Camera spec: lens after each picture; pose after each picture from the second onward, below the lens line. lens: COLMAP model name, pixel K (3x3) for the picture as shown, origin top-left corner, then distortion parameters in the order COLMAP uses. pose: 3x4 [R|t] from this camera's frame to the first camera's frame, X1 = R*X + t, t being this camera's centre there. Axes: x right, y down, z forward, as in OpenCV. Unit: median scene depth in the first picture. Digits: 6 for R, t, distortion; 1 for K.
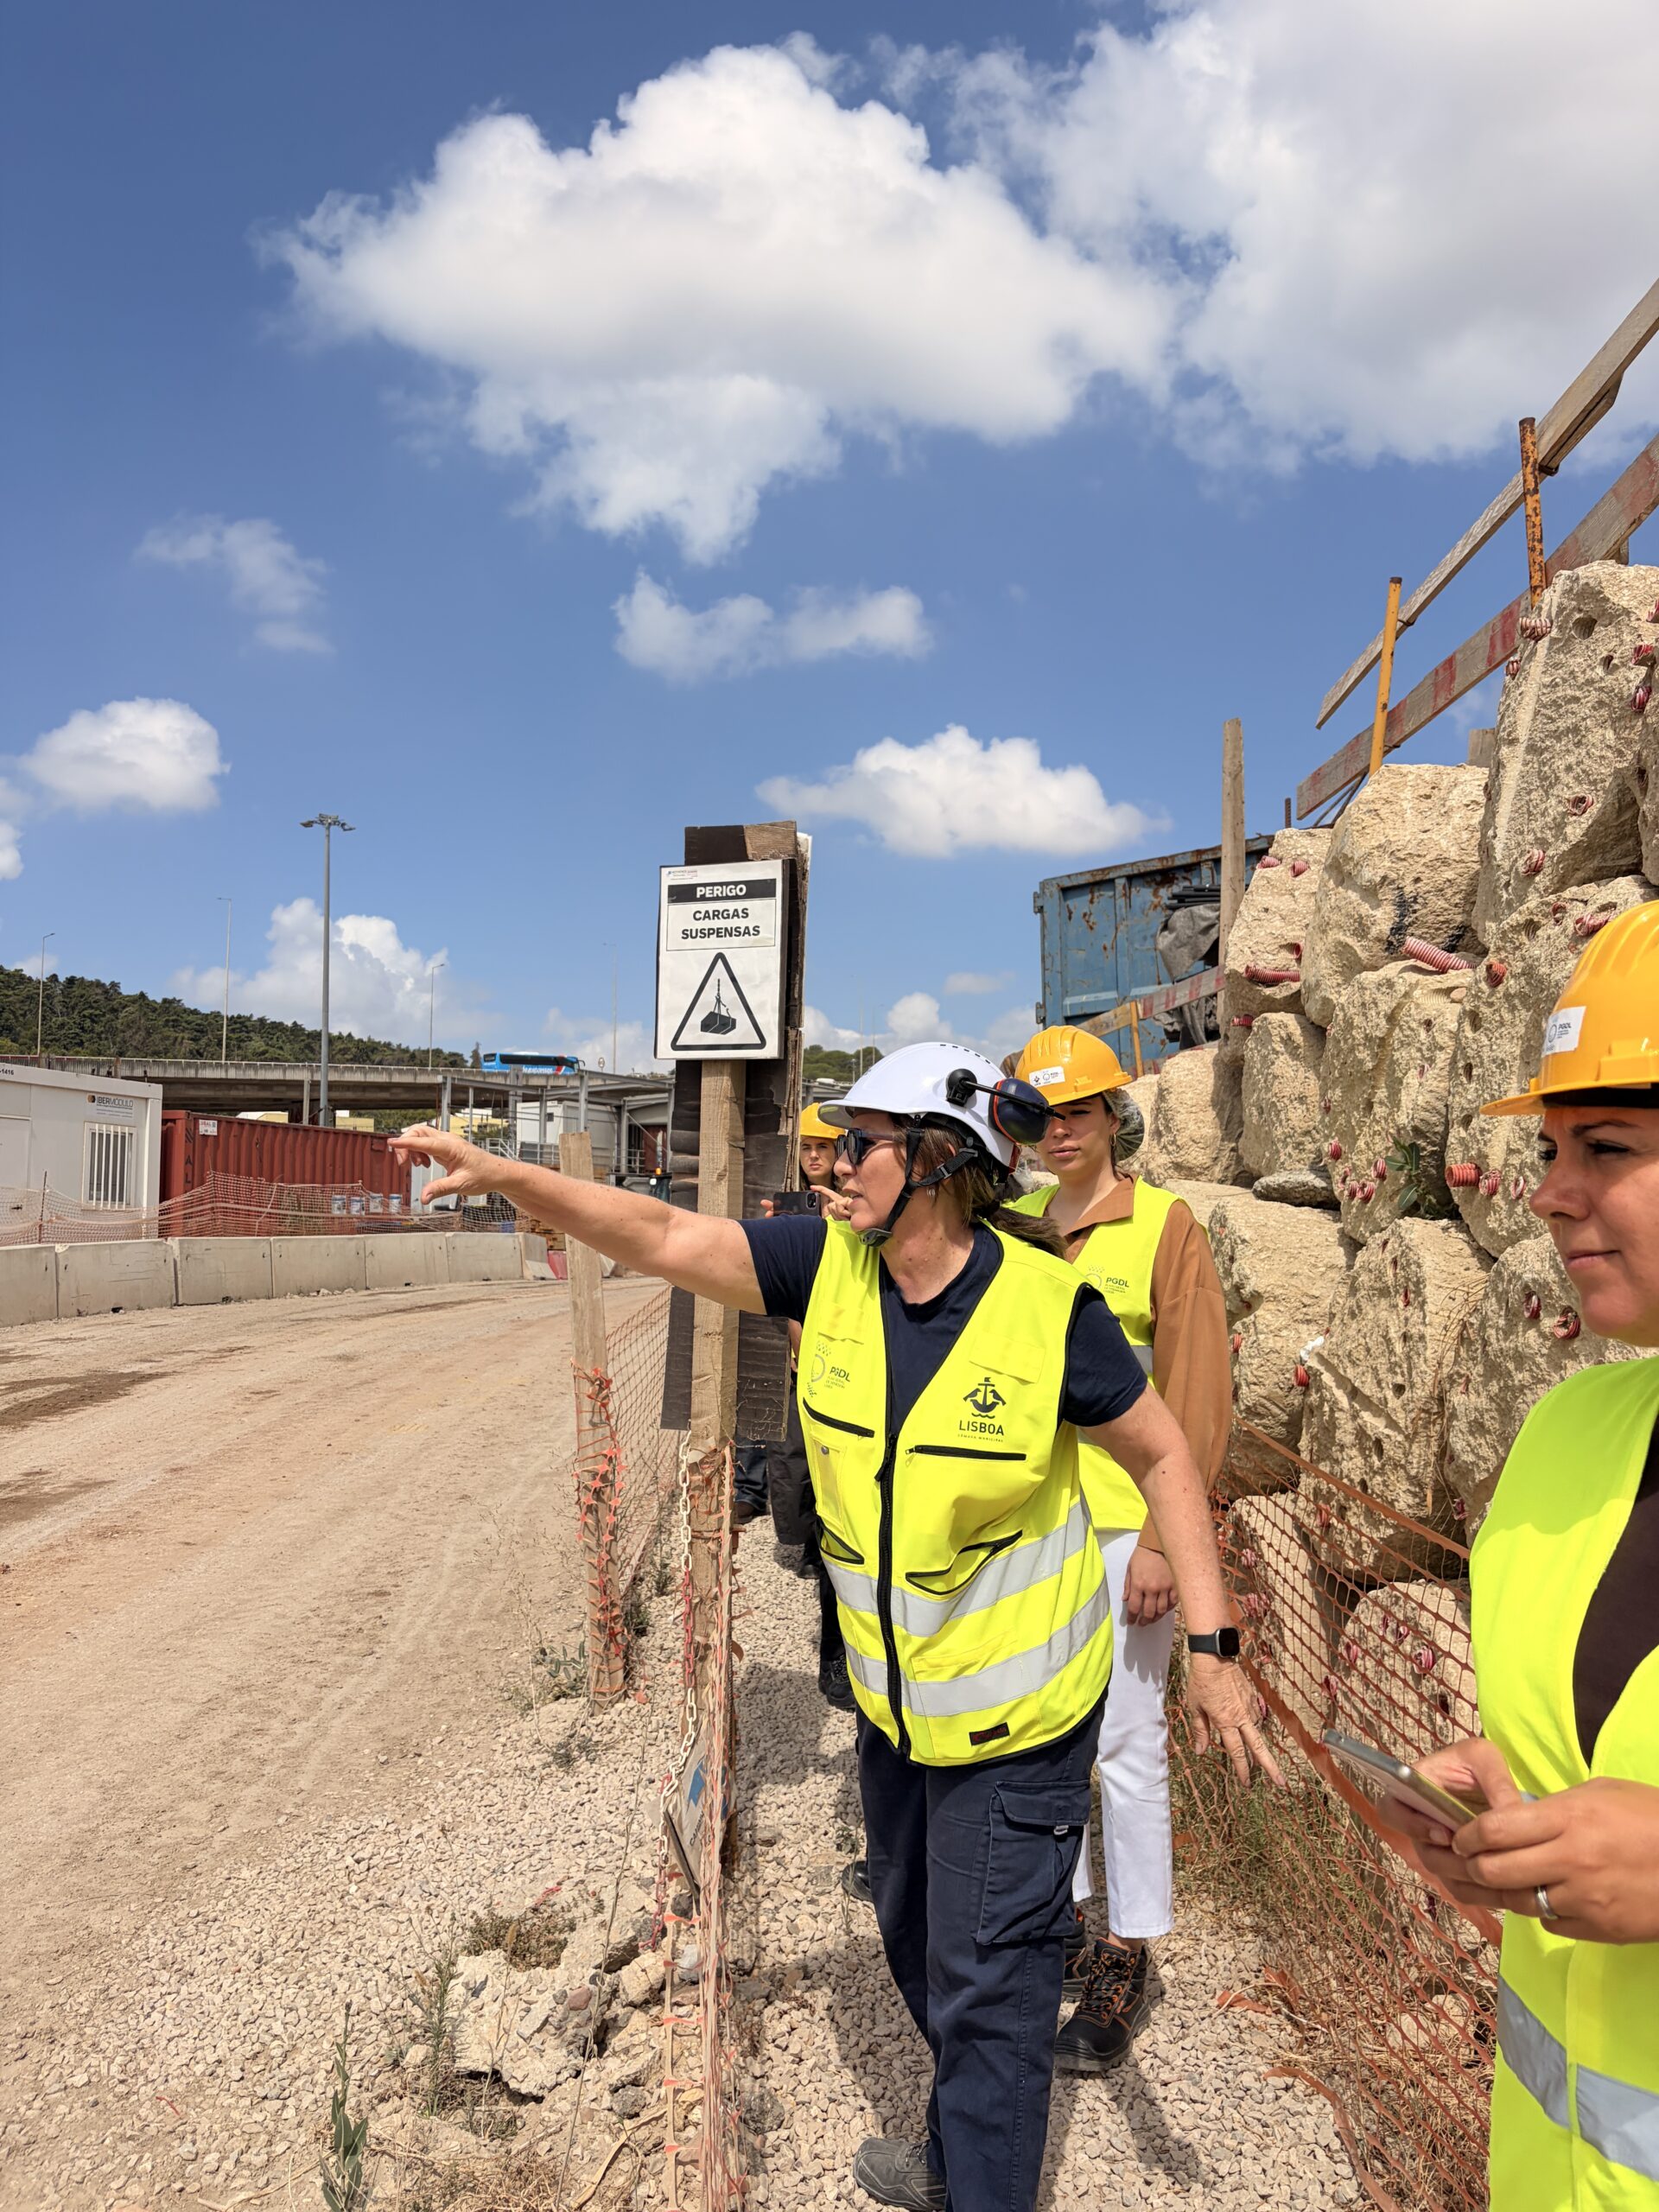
lens RADIAL K [[1653.7, 0, 826.2], [0, 1653.7, 1106.3], [0, 0, 1]] dist [0.022105, -0.035354]
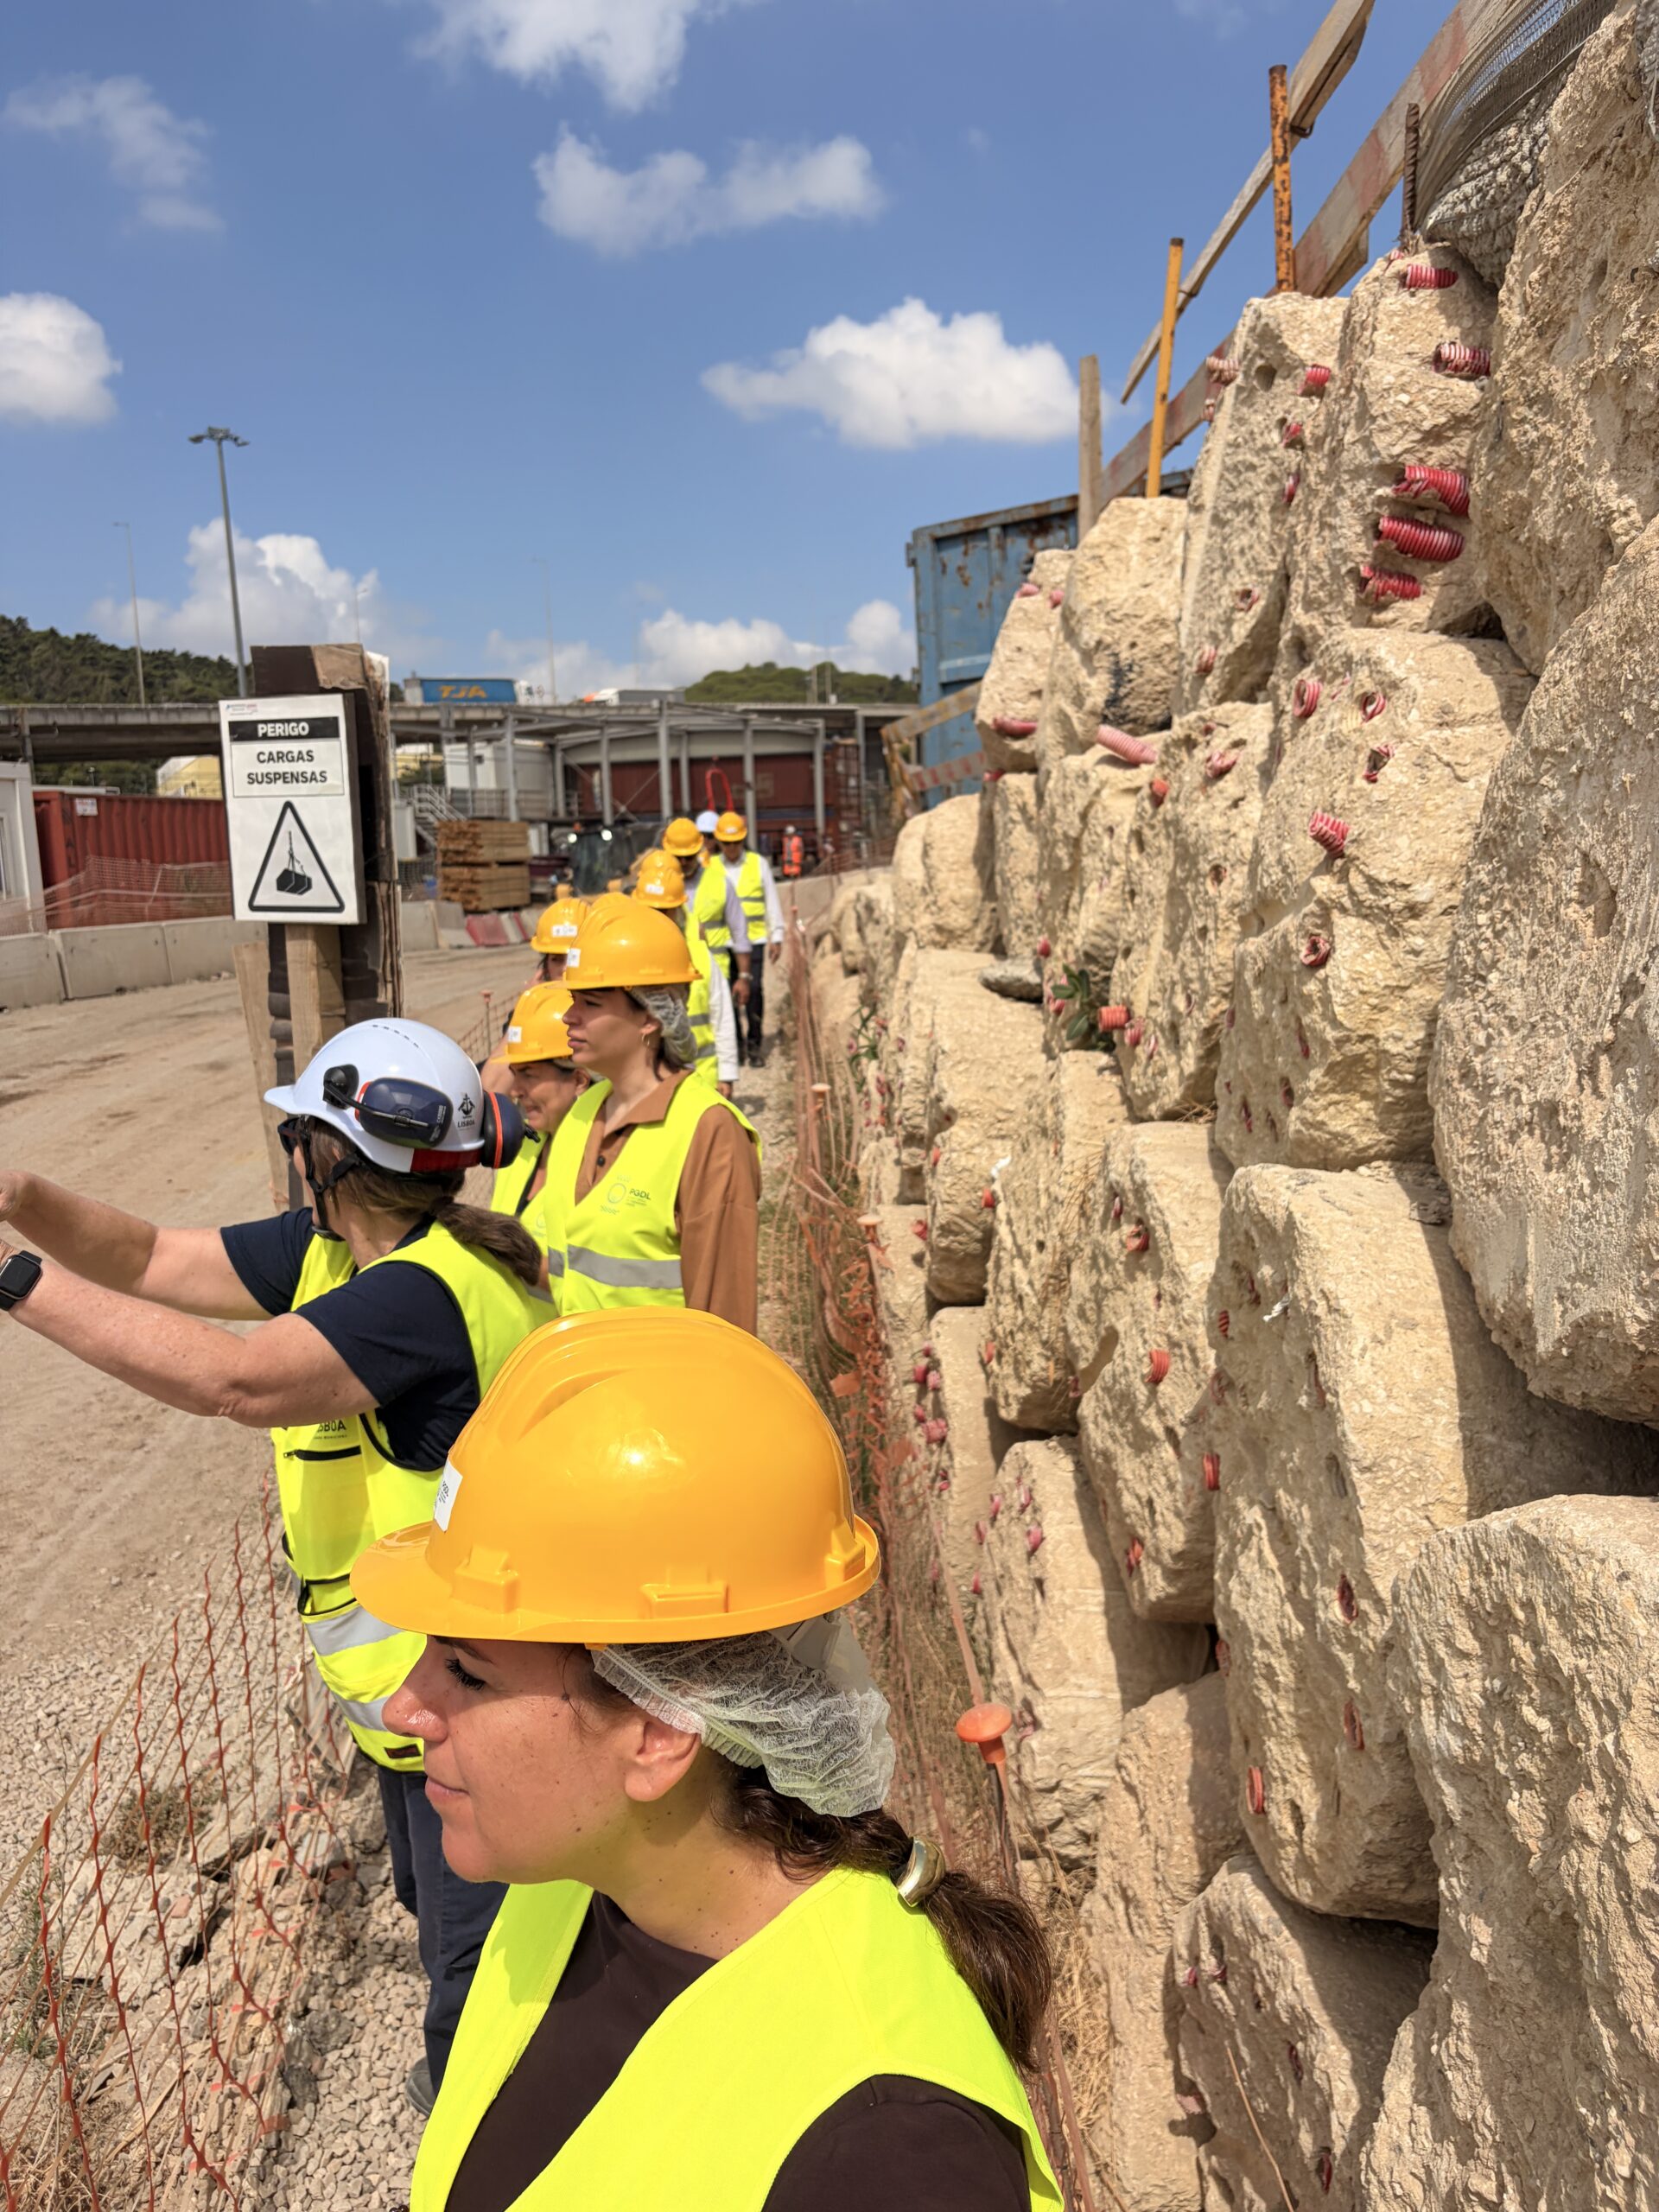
lens RADIAL K [[1653.7, 0, 845.6], [0, 1653.7, 1117.3], [0, 0, 1]] dist [0.022105, -0.035354]
pose [[0.998543, -0.042883, 0.032746, 0.177253], [0.034335, 0.973182, 0.227462, -0.107680], [-0.041622, -0.226006, 0.973236, 0.076746]]
